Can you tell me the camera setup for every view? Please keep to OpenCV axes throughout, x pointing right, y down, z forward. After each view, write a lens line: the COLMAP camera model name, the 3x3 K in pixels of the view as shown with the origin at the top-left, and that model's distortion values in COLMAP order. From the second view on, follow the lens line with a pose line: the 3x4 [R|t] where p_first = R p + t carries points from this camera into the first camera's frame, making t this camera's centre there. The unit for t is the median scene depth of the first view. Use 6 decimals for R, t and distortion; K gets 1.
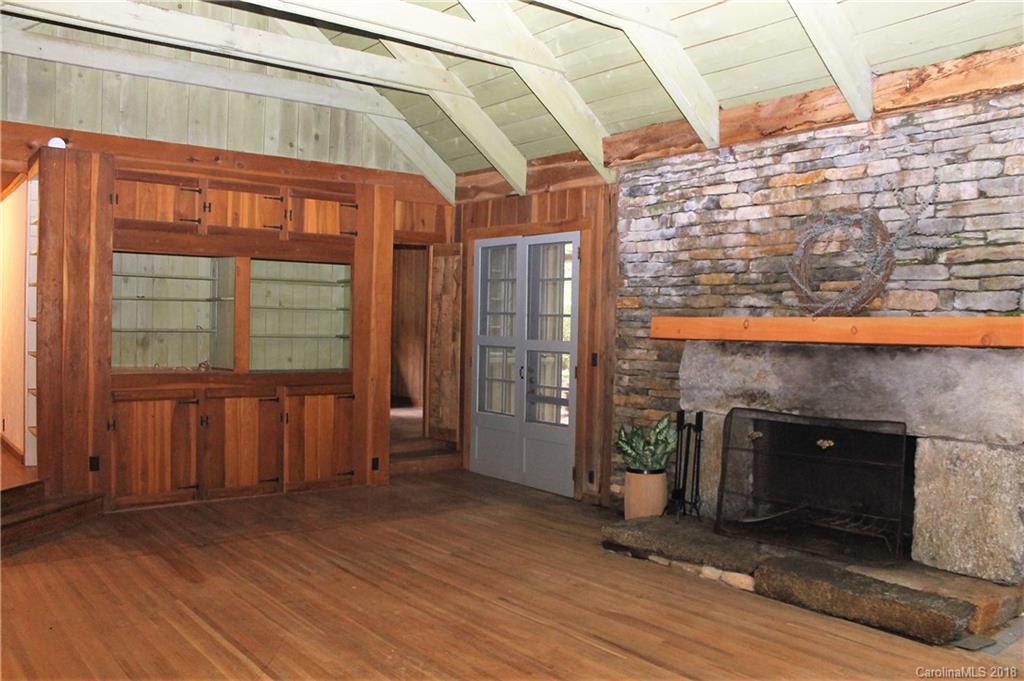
lens RADIAL K [[867.0, 0, 510.3], [0, 867.0, 343.2], [0, 0, 1]] dist [-0.097951, 0.053131]
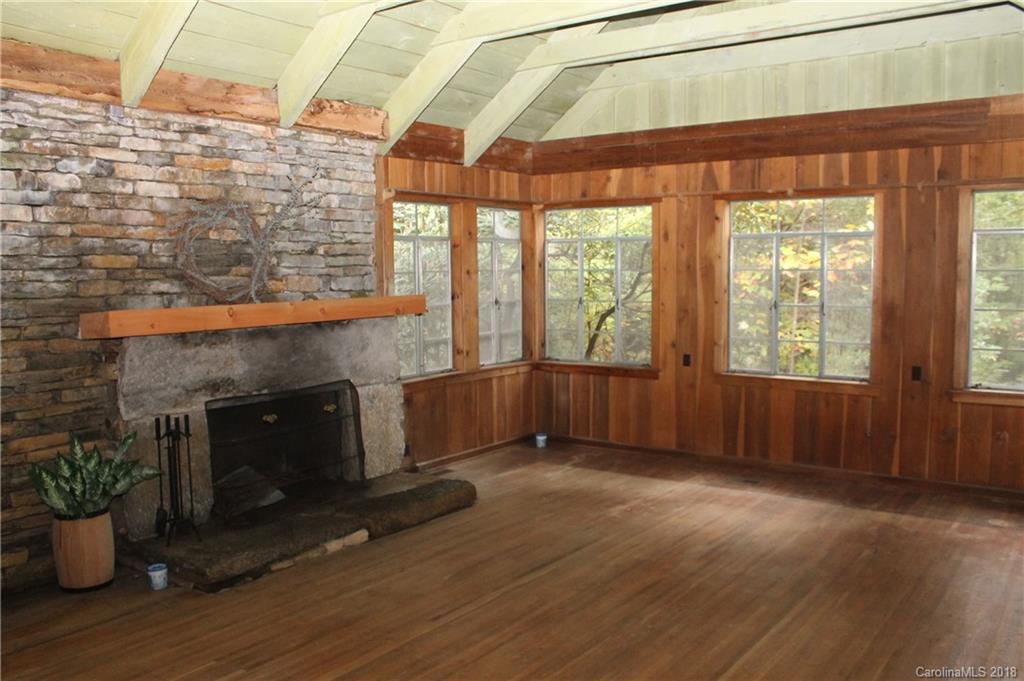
lens RADIAL K [[867.0, 0, 511.2], [0, 867.0, 340.2], [0, 0, 1]] dist [-0.097951, 0.053131]
pose [[-0.260583, -0.092891, 0.960972, -0.732195], [0.025848, 0.994332, 0.103125, -0.080925], [-0.965105, 0.051712, -0.256705, 0.926957]]
